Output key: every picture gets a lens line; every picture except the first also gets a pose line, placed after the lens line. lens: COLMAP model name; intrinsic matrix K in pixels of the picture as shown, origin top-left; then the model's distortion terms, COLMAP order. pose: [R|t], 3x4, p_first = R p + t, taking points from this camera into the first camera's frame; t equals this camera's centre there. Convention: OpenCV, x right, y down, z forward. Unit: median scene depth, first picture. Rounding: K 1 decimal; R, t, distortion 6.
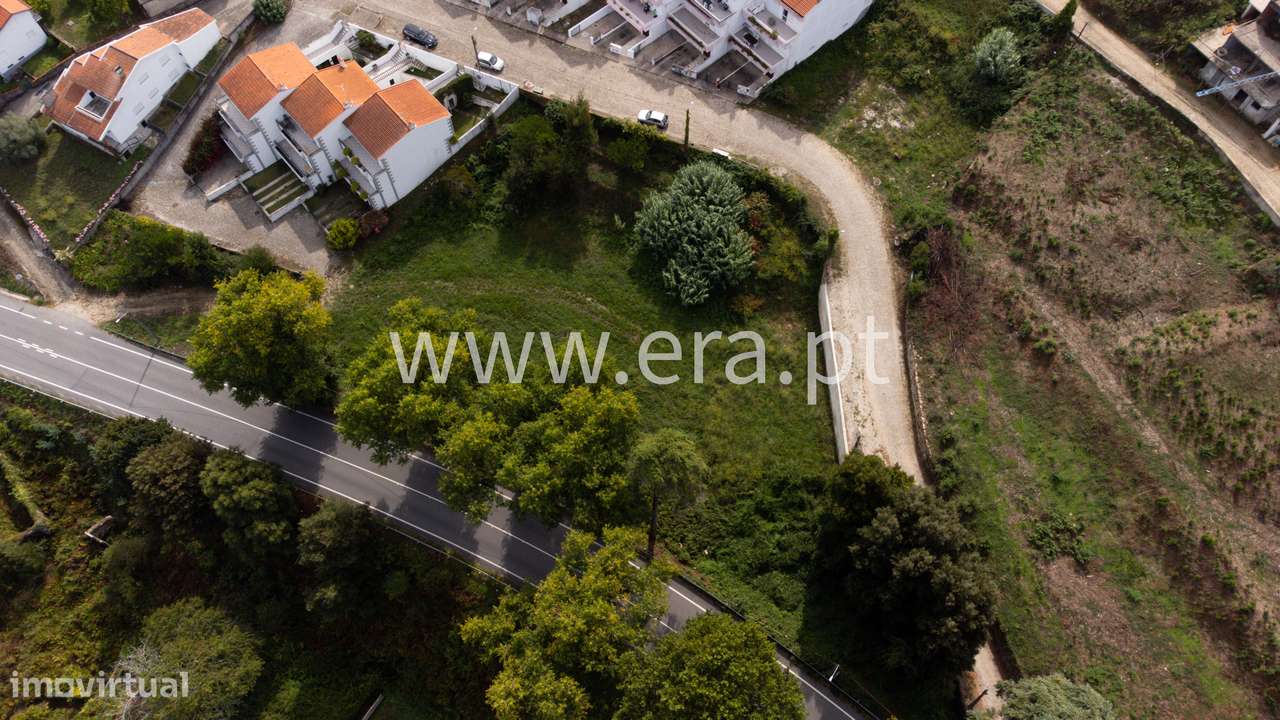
lens RADIAL K [[954.9, 0, 640.8], [0, 954.9, 360.4], [0, 0, 1]] dist [0.020376, 0.052646]
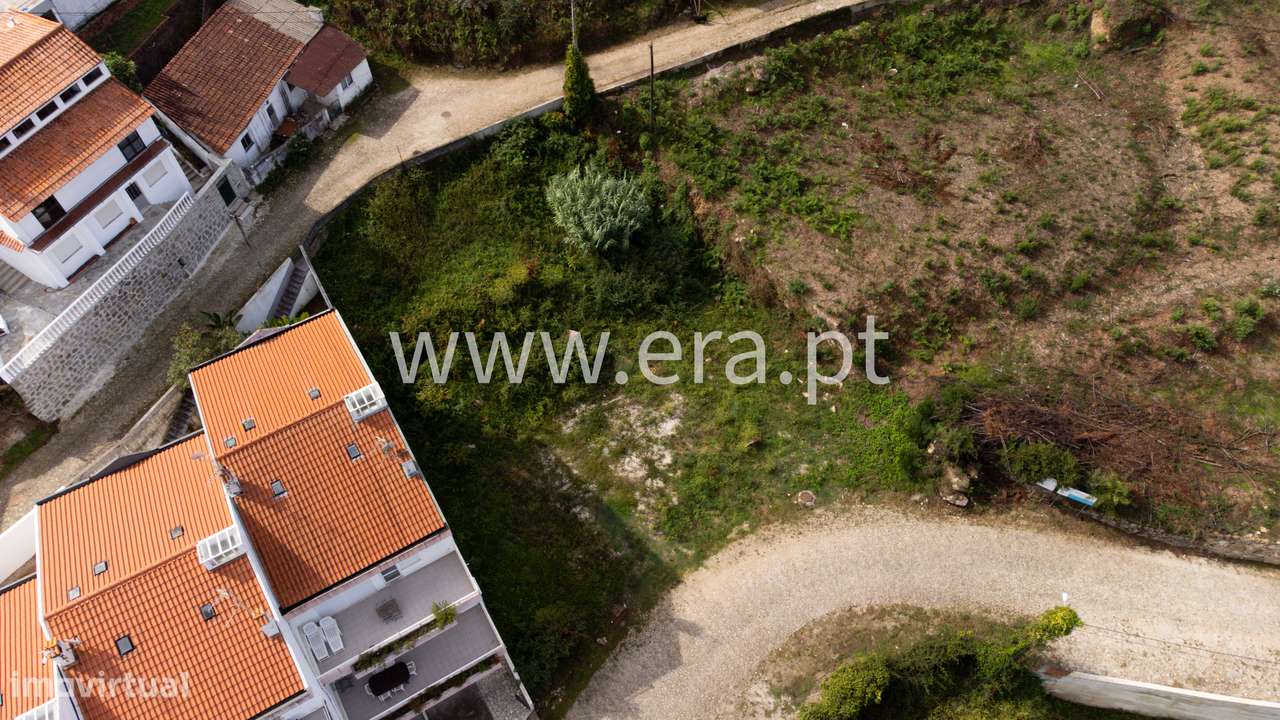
lens RADIAL K [[954.9, 0, 635.8], [0, 954.9, 363.9], [0, 0, 1]] dist [0.020376, 0.052646]
pose [[0.170397, -0.810658, 0.560178, 0.023593], [0.885546, 0.375315, 0.273765, -0.422022], [-0.432173, 0.449414, 0.781827, 0.652626]]
